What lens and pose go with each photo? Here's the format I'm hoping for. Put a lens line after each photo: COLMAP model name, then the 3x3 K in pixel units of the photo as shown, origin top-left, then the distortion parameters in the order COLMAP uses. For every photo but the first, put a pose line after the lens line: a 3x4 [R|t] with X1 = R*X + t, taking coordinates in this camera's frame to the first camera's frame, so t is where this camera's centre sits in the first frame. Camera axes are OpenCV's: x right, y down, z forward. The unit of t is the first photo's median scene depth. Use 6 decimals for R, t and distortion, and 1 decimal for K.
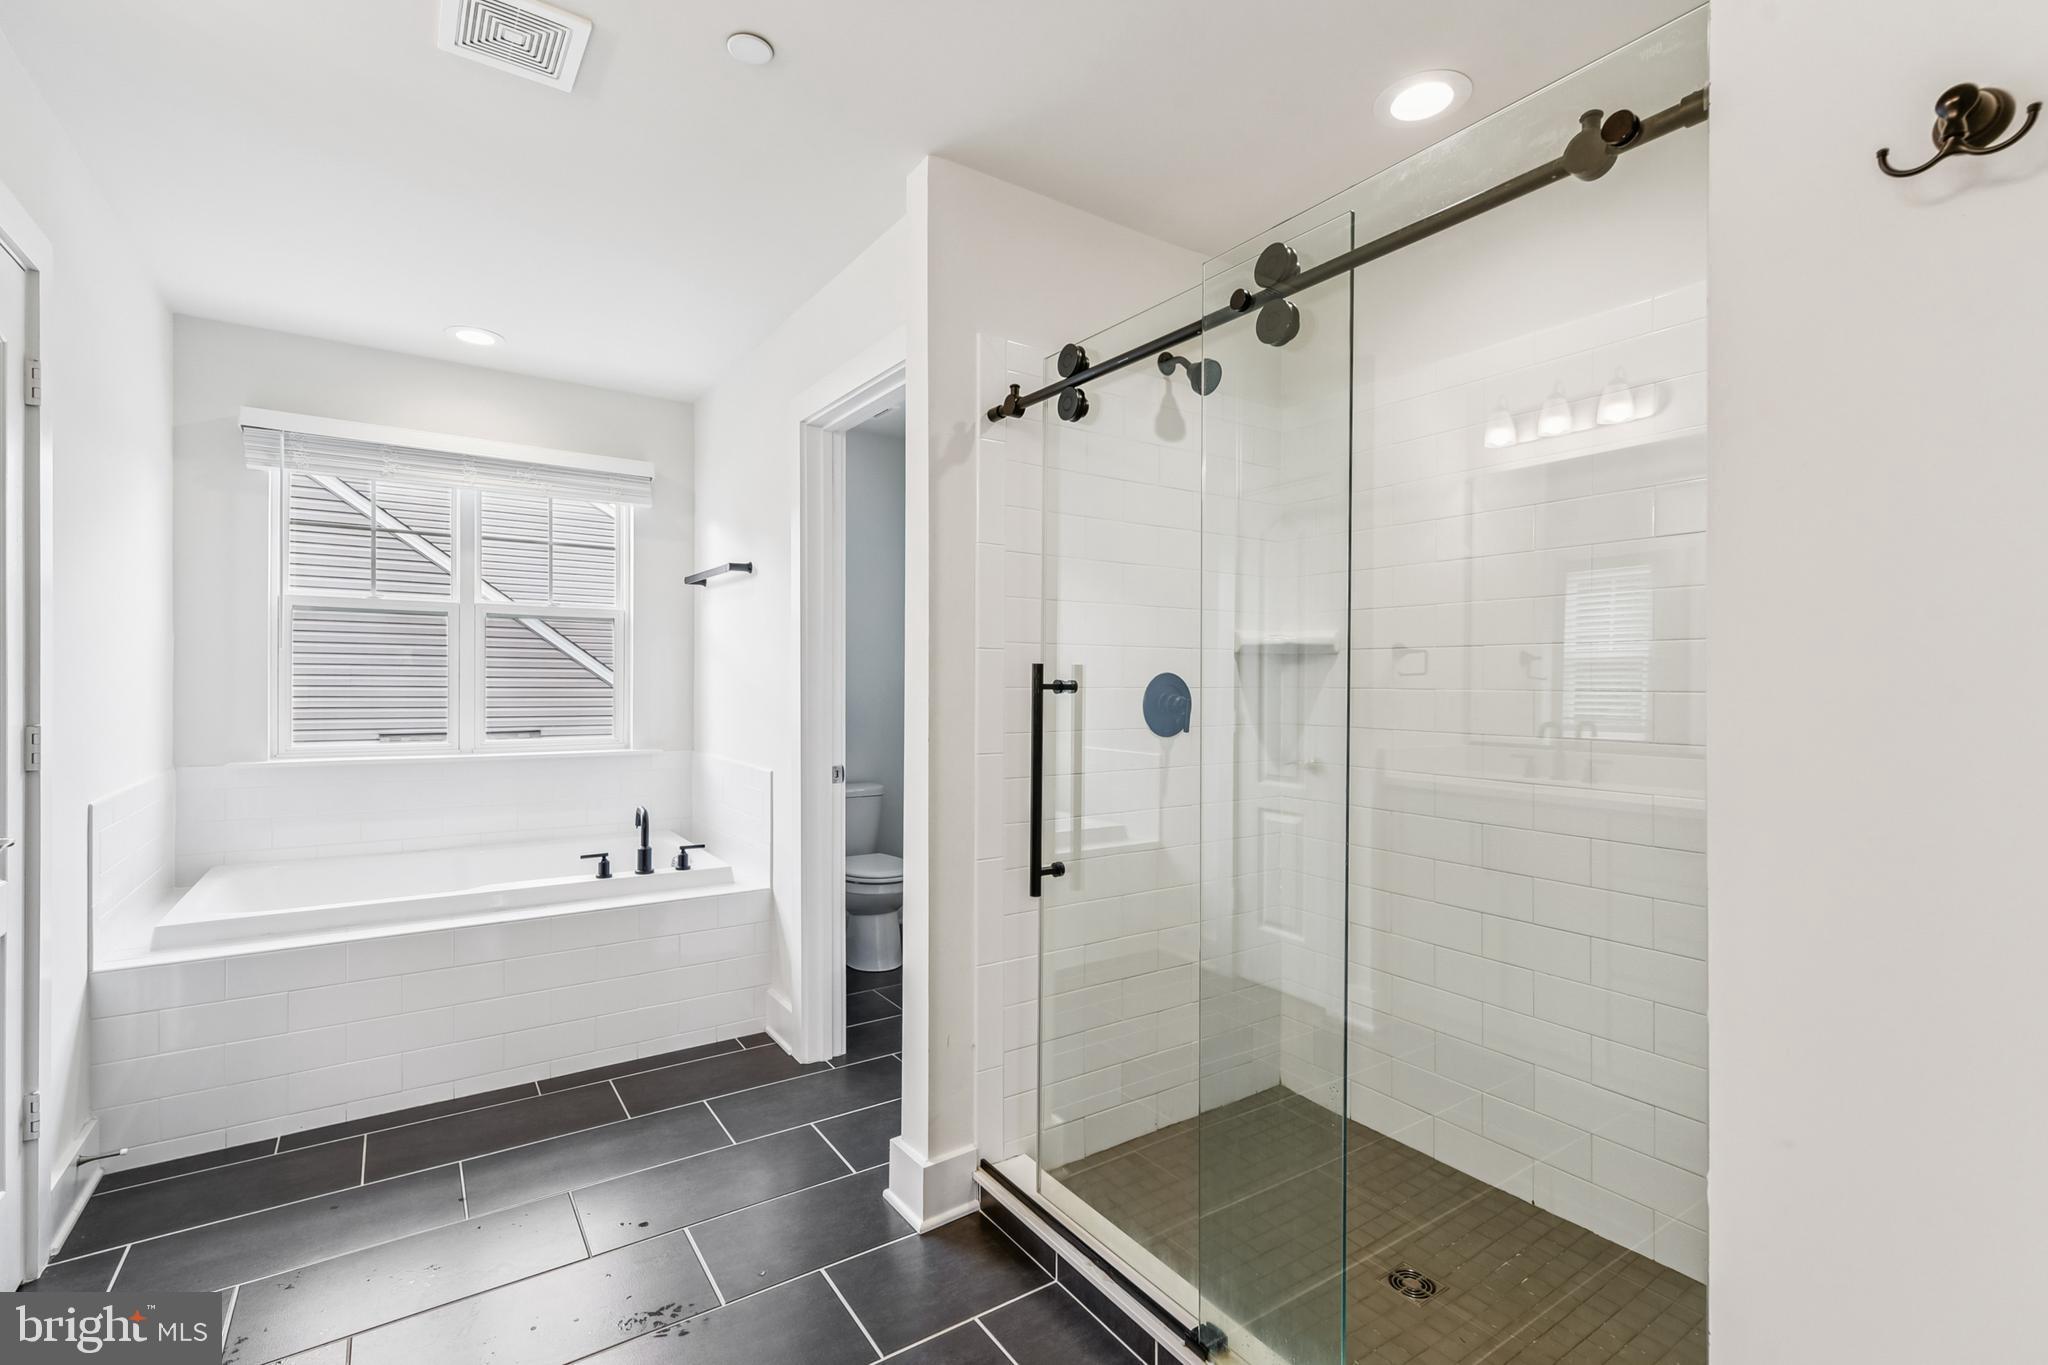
lens RADIAL K [[892.9, 0, 1011.8], [0, 892.9, 684.2], [0, 0, 1]] dist [-0.005645, -0.003556]
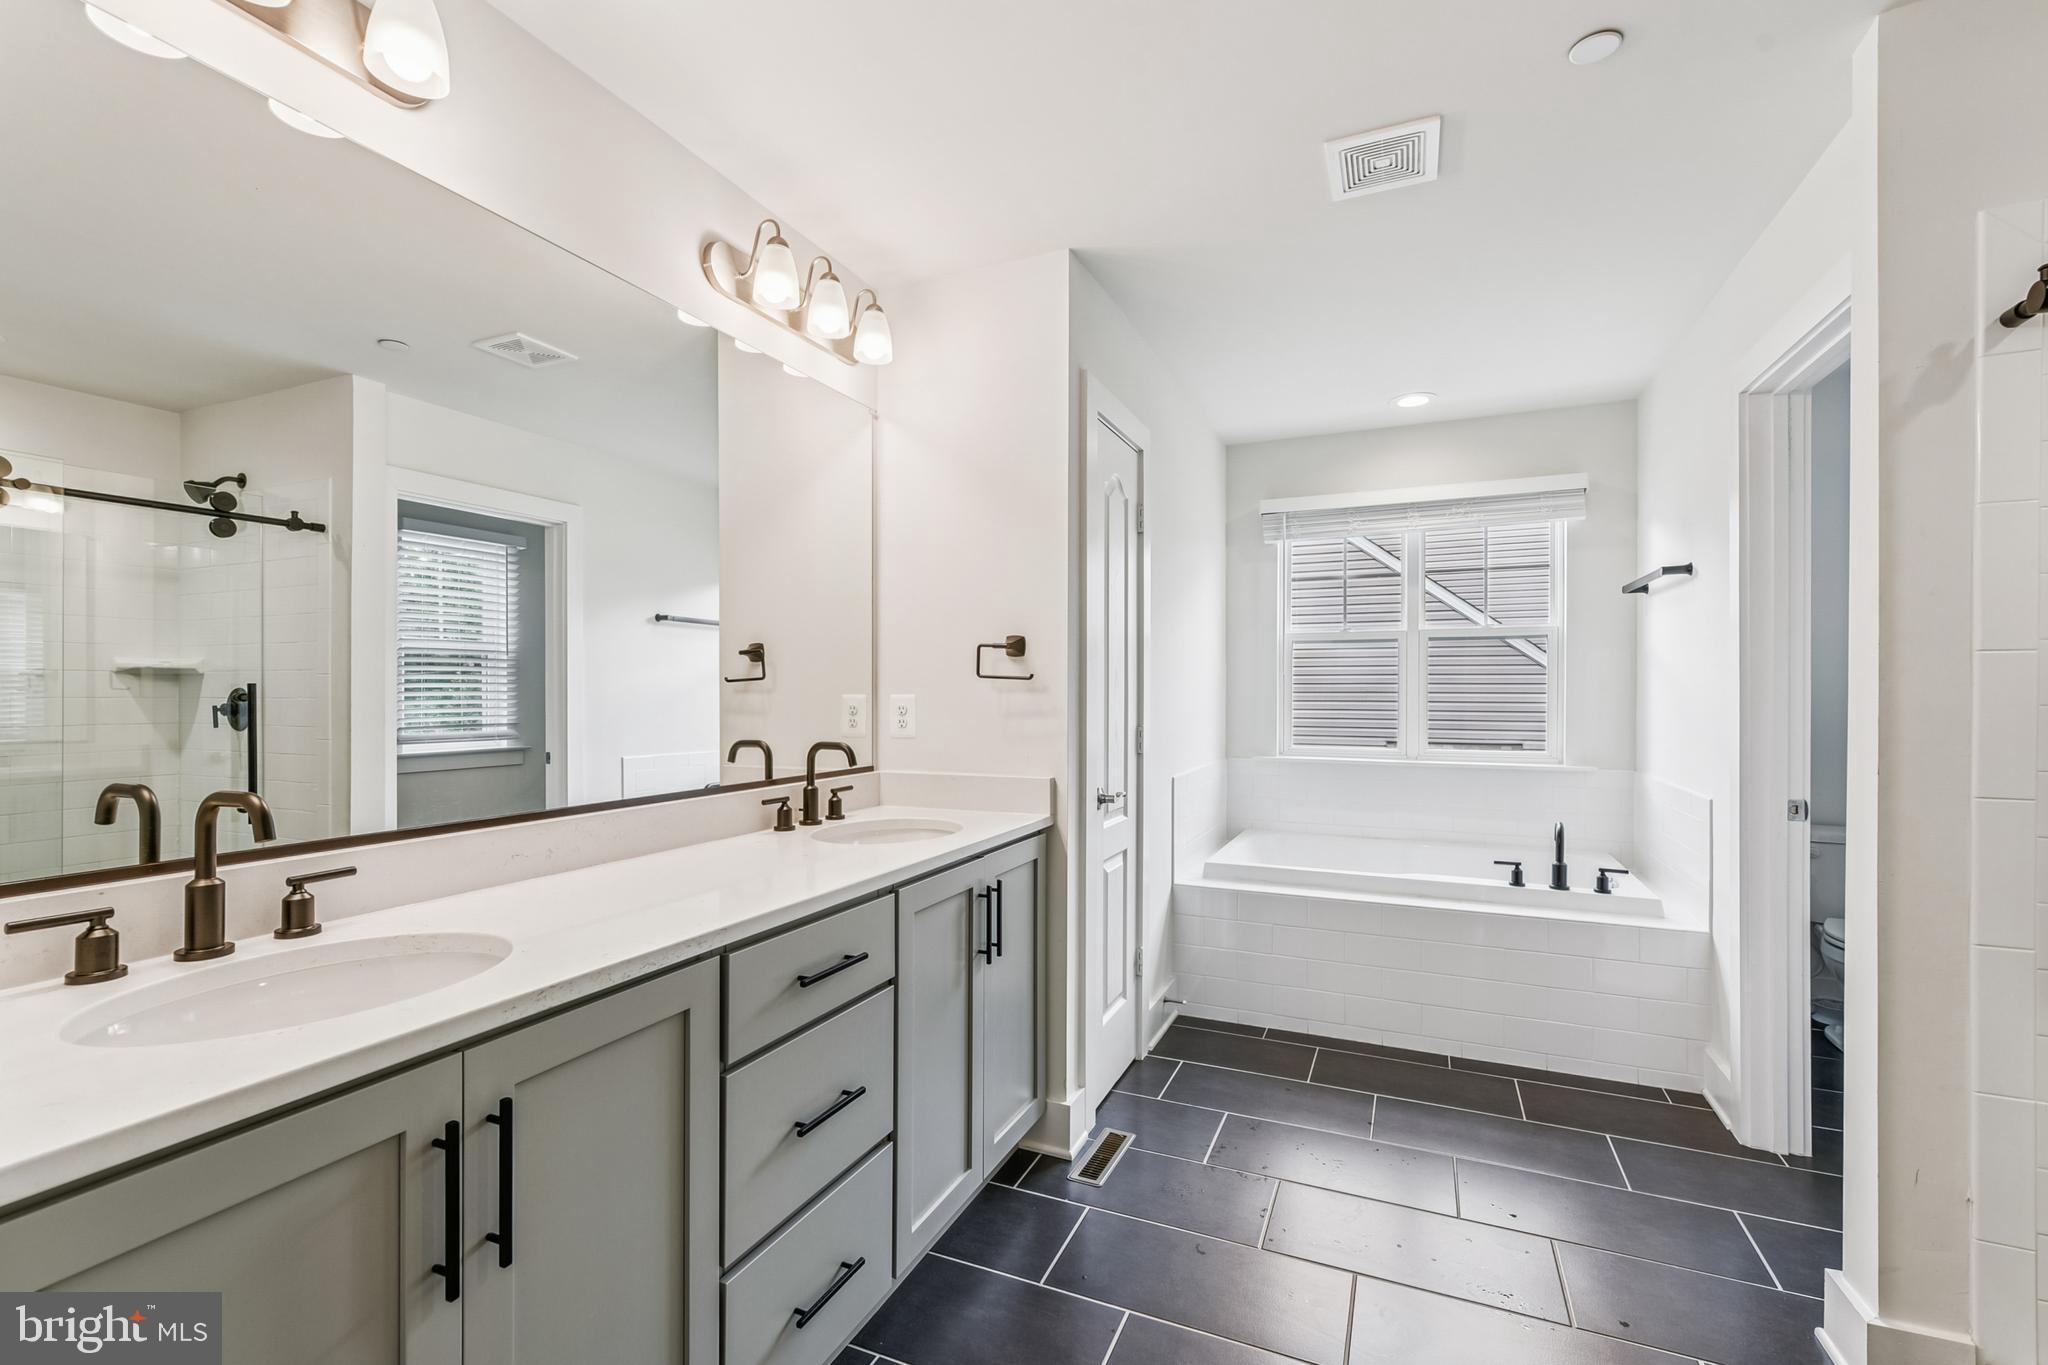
lens RADIAL K [[892.9, 0, 1044.0], [0, 892.9, 697.8], [0, 0, 1]] dist [-0.005645, -0.003556]
pose [[0.509795, -0.002054, -0.860294, 0.159743], [0.001538, 0.999998, -0.001477, -0.002136], [0.860295, -0.000570, 0.509797, -0.007976]]
